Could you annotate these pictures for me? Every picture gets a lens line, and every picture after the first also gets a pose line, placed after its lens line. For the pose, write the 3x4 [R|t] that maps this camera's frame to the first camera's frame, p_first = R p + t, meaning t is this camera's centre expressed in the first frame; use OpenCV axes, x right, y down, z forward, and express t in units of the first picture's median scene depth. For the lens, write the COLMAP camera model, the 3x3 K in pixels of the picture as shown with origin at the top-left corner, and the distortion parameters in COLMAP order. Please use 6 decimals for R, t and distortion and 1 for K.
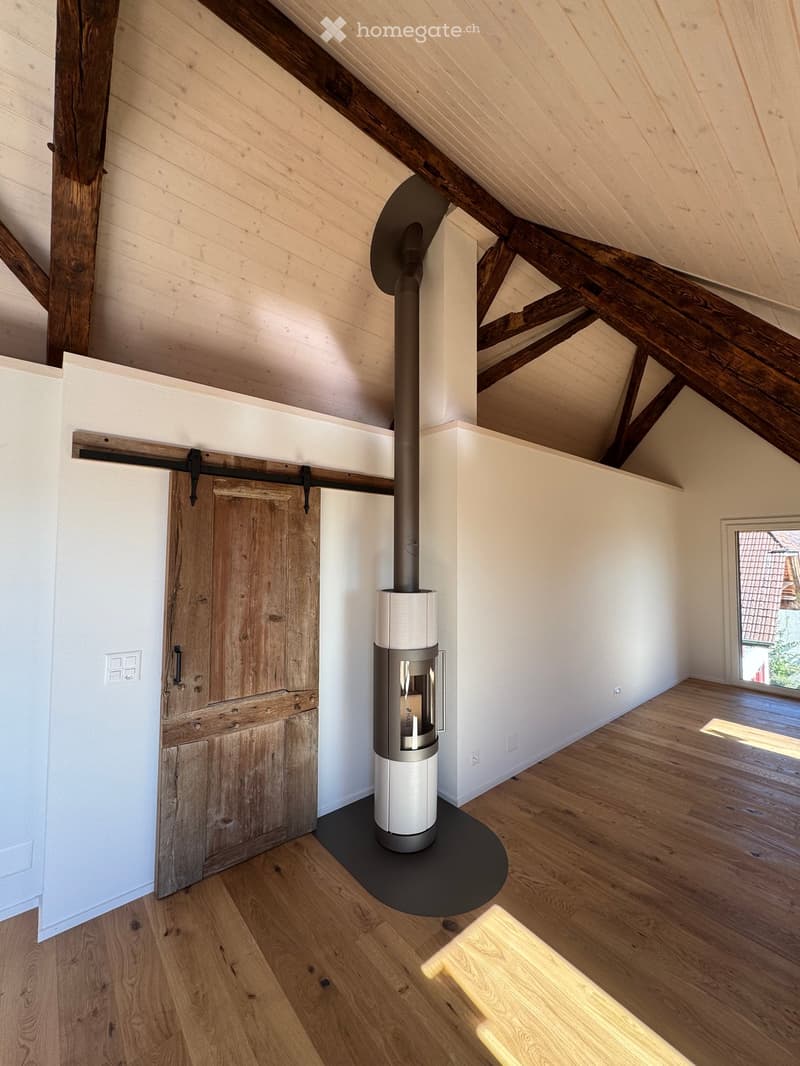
lens RADIAL K [[428.8, 0, 400.0], [0, 428.8, 533.0], [0, 0, 1]] dist [-0.003737, -0.000320]
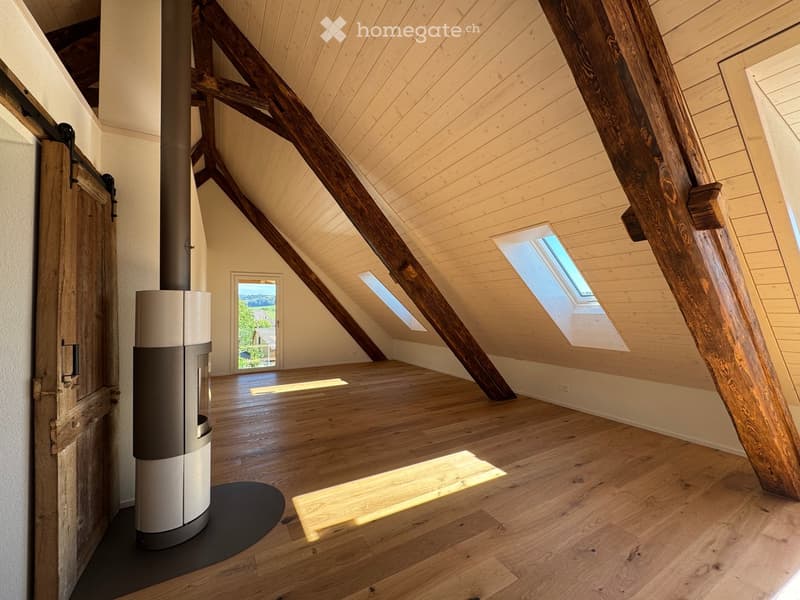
lens RADIAL K [[321.8, 0, 400.4], [0, 321.8, 302.3], [0, 0, 1]] dist [-0.003737, -0.000320]
pose [[0.180107, 0.011032, 0.983585, -0.722585], [-0.032972, 0.999443, -0.005173, 0.161604], [-0.983094, -0.031499, 0.180371, 0.389255]]
